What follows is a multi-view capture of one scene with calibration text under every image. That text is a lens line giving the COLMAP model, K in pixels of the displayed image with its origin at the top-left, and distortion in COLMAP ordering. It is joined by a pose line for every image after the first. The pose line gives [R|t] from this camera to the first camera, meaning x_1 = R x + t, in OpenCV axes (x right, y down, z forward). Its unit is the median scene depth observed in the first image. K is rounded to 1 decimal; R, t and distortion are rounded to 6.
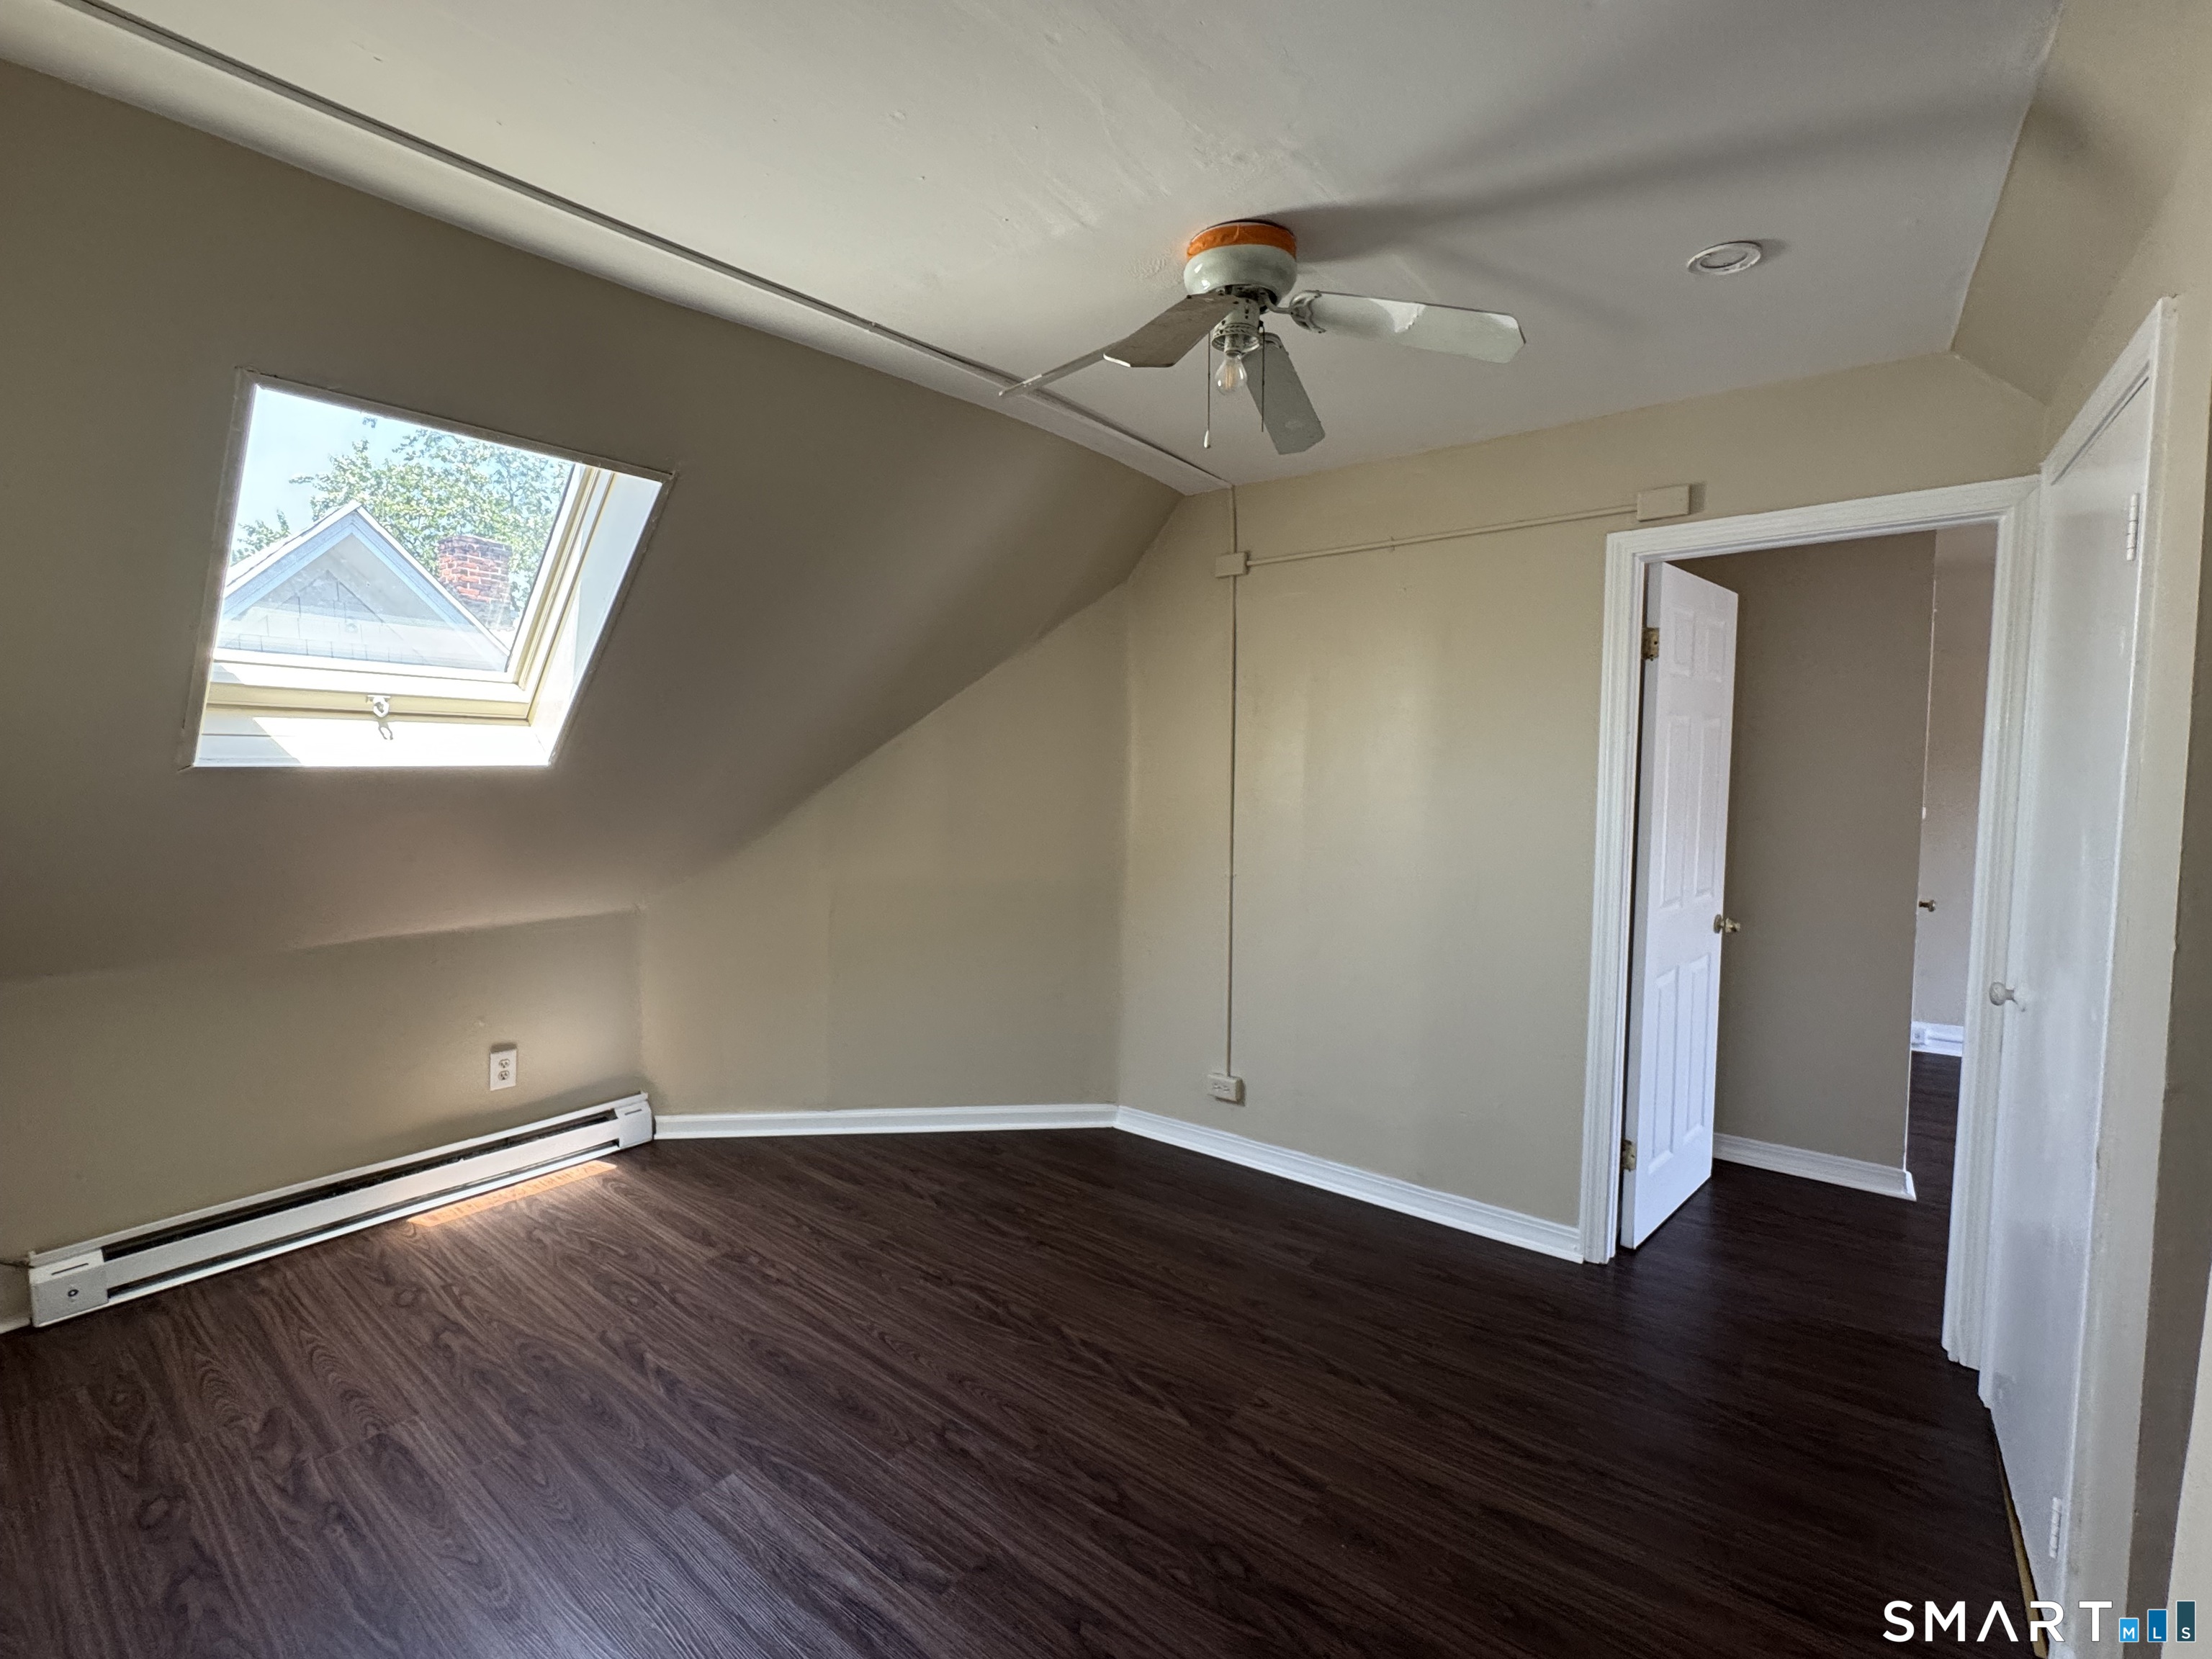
lens RADIAL K [[940.5, 0, 1106.0], [0, 940.5, 829.5], [0, 0, 1]] dist [-0.000120, -0.000019]
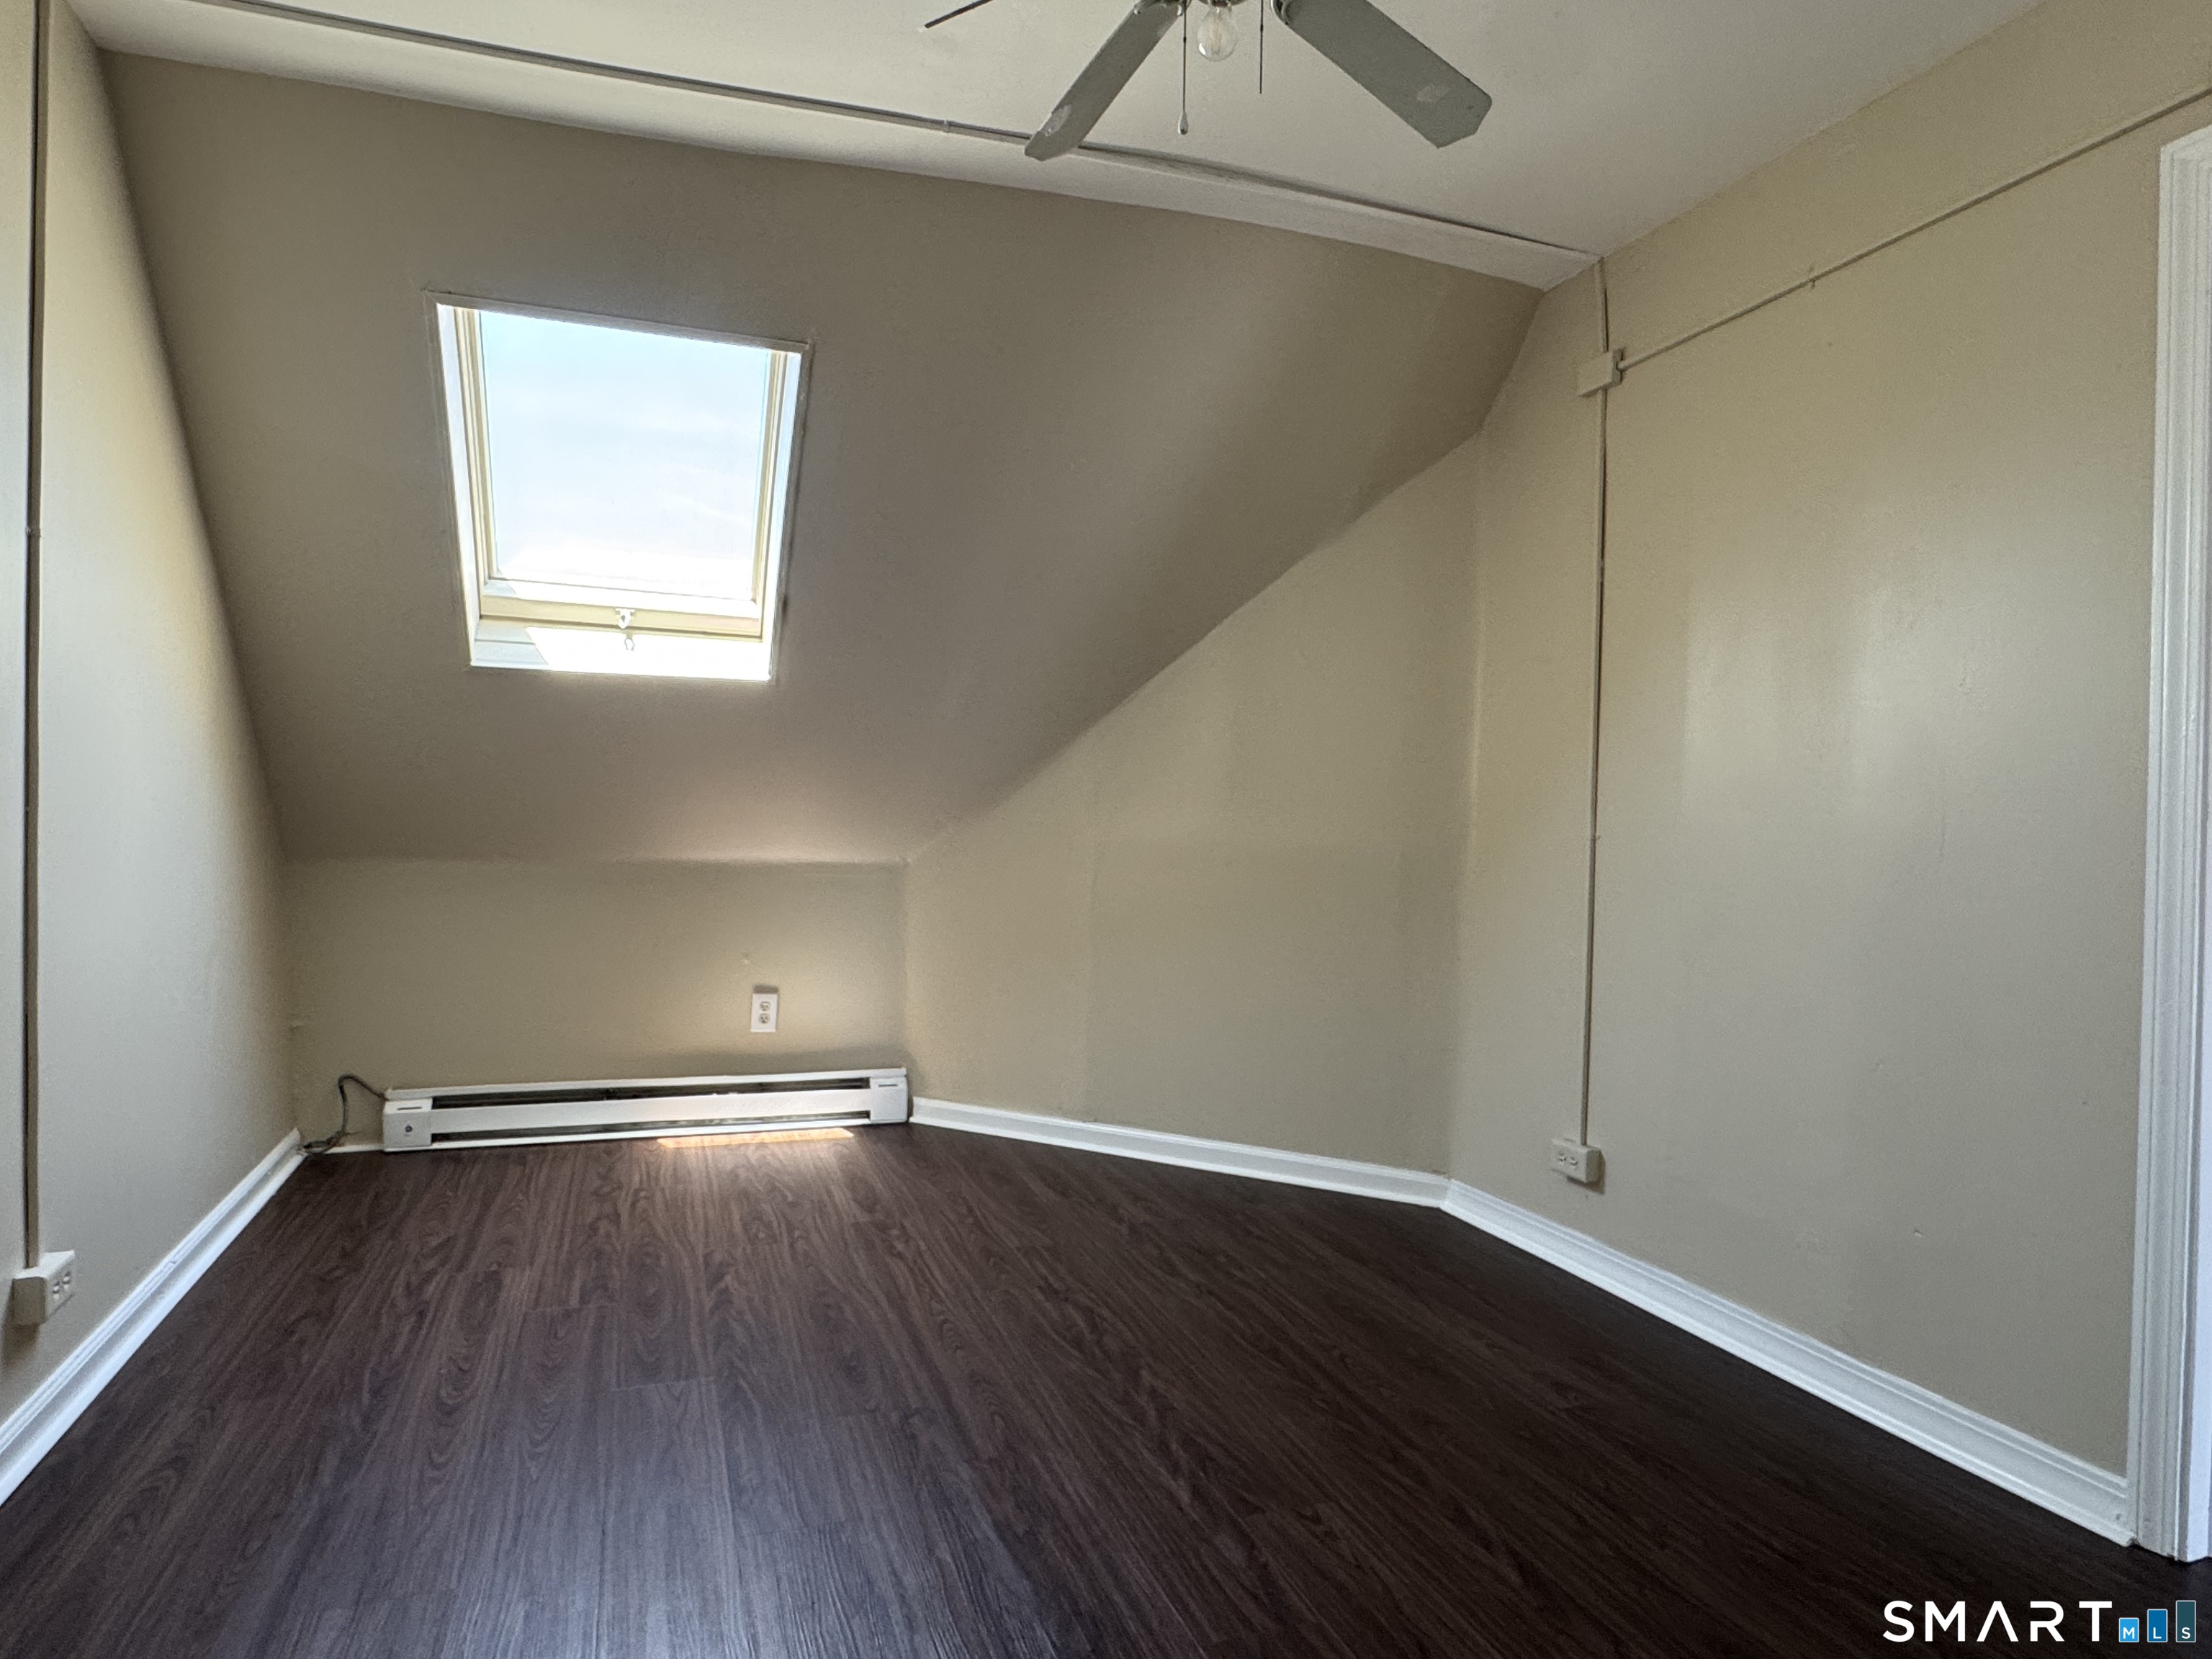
lens RADIAL K [[1241.5, 0, 1106.0], [0, 1241.5, 829.5], [0, 0, 1]] dist [-0.001207, 0.000843]
pose [[0.848250, 0.015991, -0.529355, 0.380941], [-0.049765, 0.997528, -0.049611, 0.130442], [0.527253, 0.068425, 0.846949, 0.104607]]
